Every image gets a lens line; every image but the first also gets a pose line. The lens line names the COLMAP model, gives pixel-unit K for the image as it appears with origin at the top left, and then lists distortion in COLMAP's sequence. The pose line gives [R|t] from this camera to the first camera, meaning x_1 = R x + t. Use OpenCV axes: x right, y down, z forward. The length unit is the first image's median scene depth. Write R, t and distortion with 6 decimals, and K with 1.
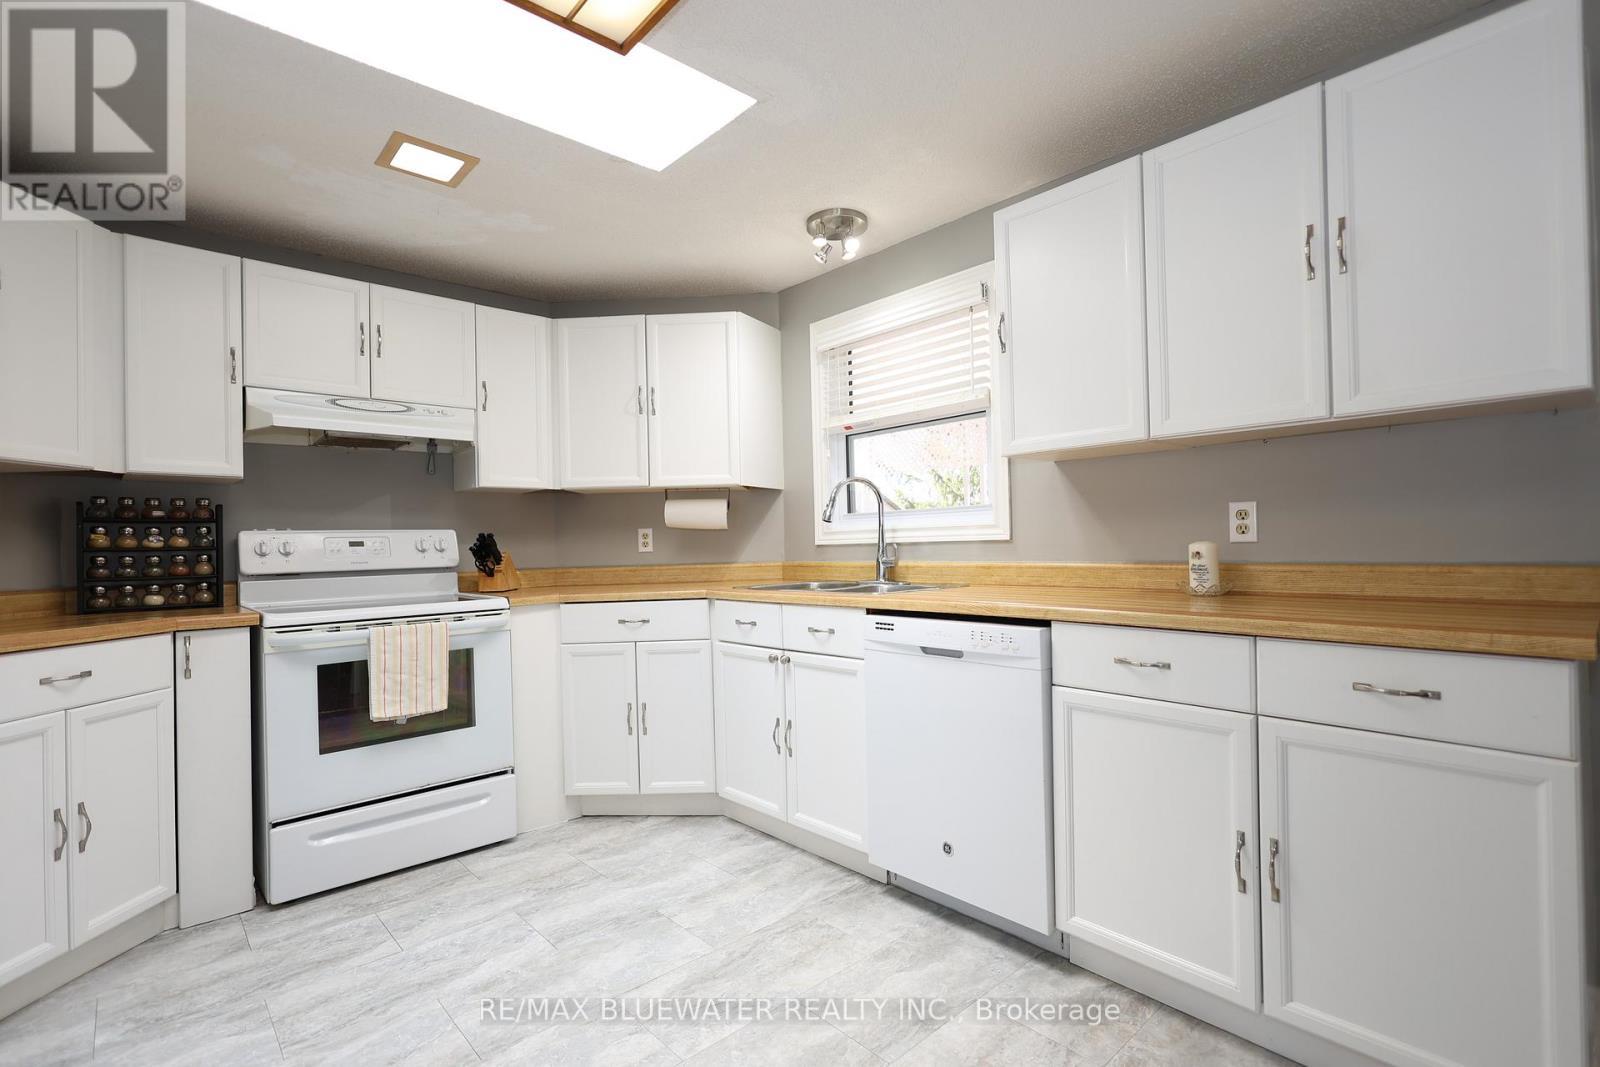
lens RADIAL K [[746.3, 0, 802.2], [0, 746.3, 536.7], [0, 0, 1]] dist [0.002951, -0.000469]
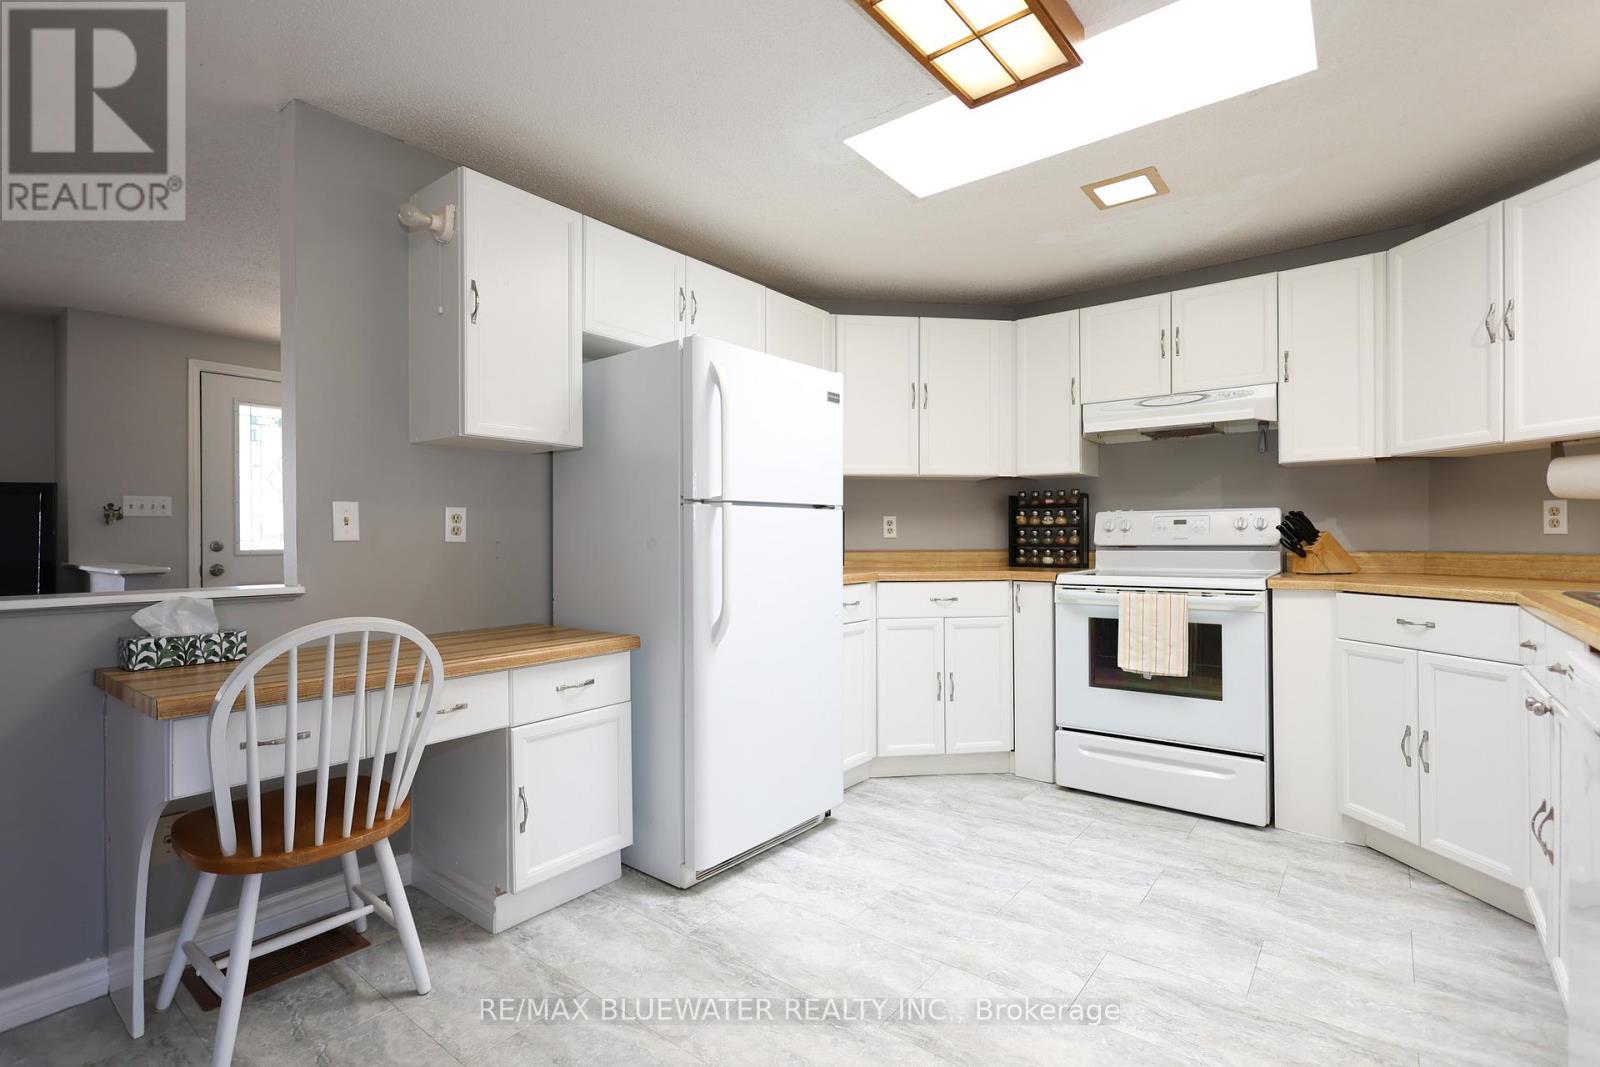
lens RADIAL K [[746.3, 0, 800.2], [0, 746.3, 538.0], [0, 0, 1]] dist [0.002951, -0.000469]
pose [[0.162780, 0.025230, -0.986340, 0.493565], [0.013344, 0.999525, 0.027769, -0.006278], [0.986572, -0.017682, 0.162366, 0.276941]]
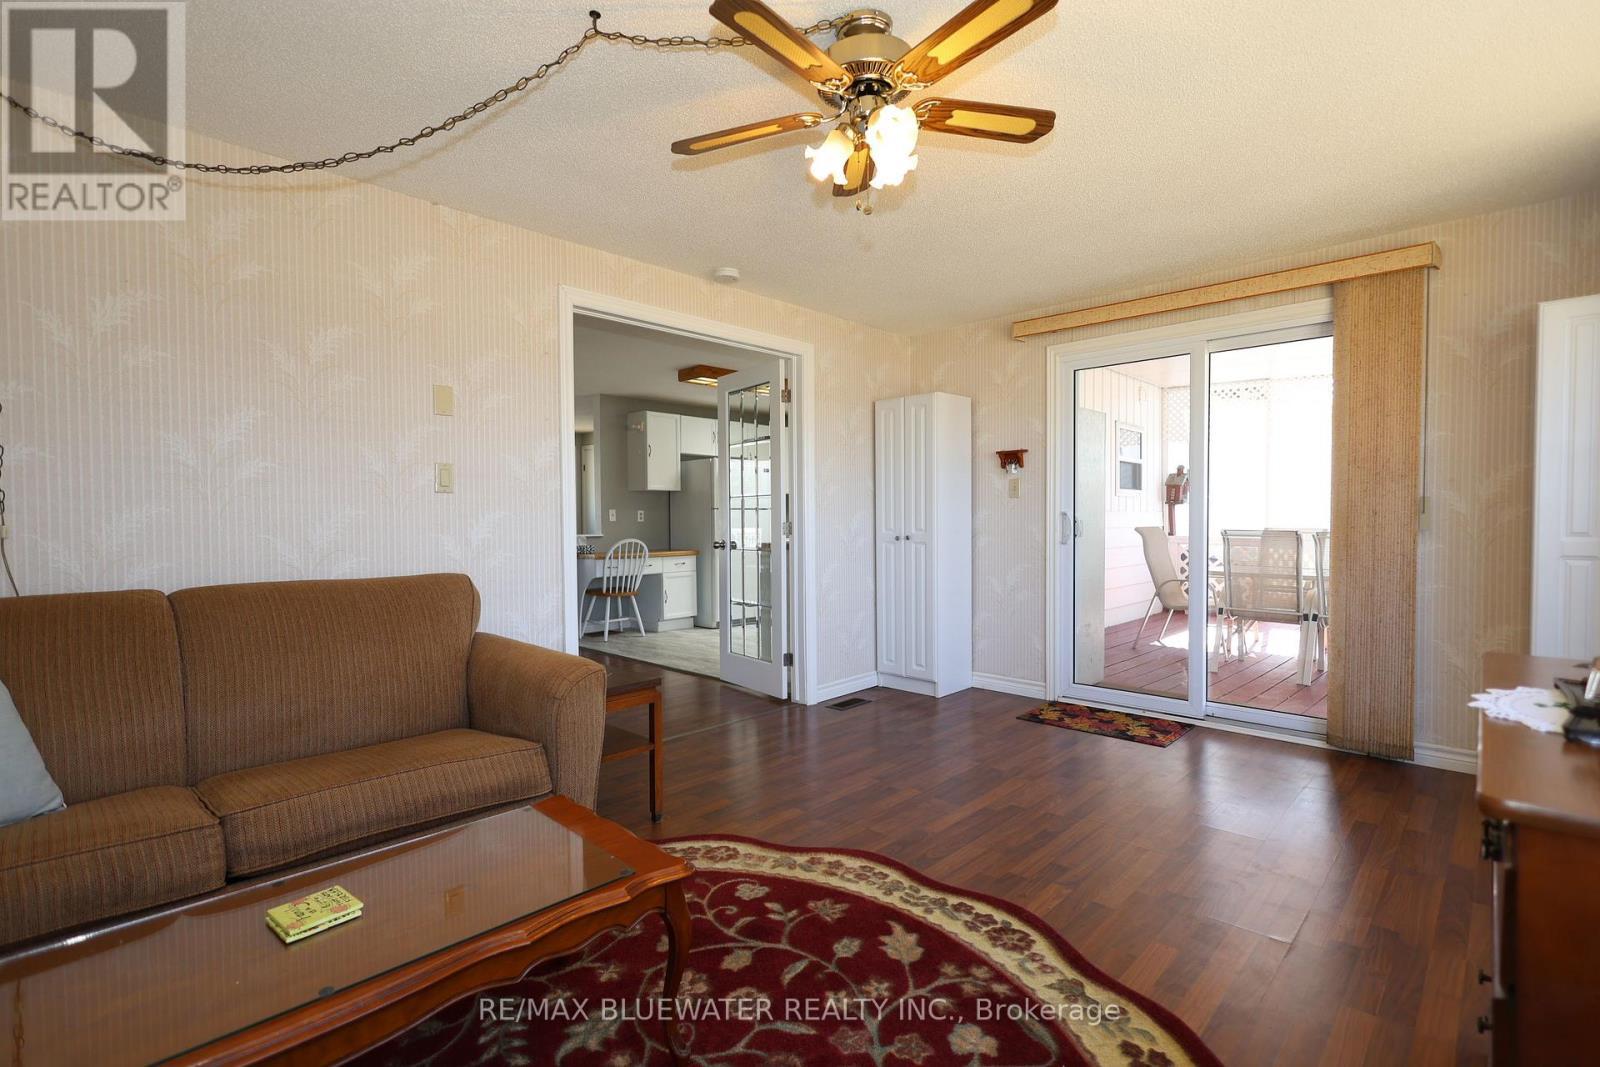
lens RADIAL K [[746.3, 0, 795.0], [0, 746.3, 530.8], [0, 0, 1]] dist [0.002951, -0.000469]
pose [[0.079379, 0.035089, -0.996227, 2.444715], [0.017988, 0.999167, 0.036626, -0.041848], [0.996682, -0.020828, 0.078681, 0.373705]]
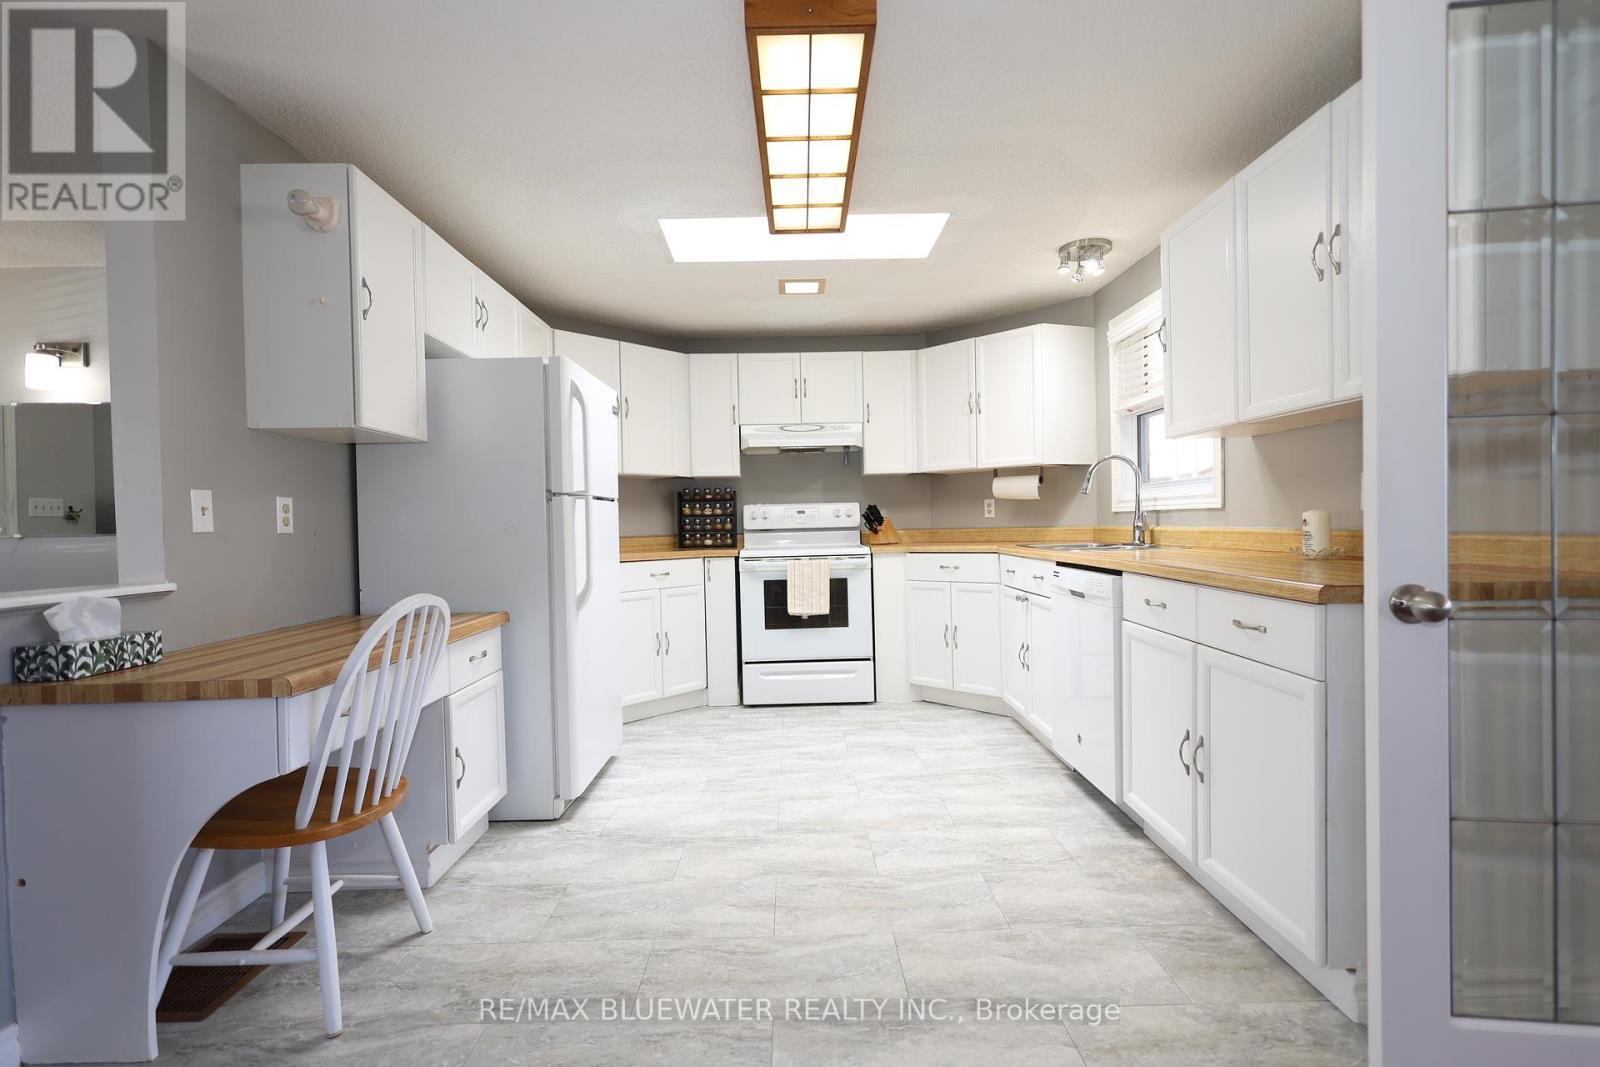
lens RADIAL K [[746.3, 0, 798.9], [0, 746.3, 539.1], [0, 0, 1]] dist [0.002951, -0.000469]
pose [[0.747122, 0.022023, -0.664322, 0.556614], [0.011769, 0.998856, 0.046349, -0.008339], [0.664582, -0.042447, 0.746009, -0.257560]]
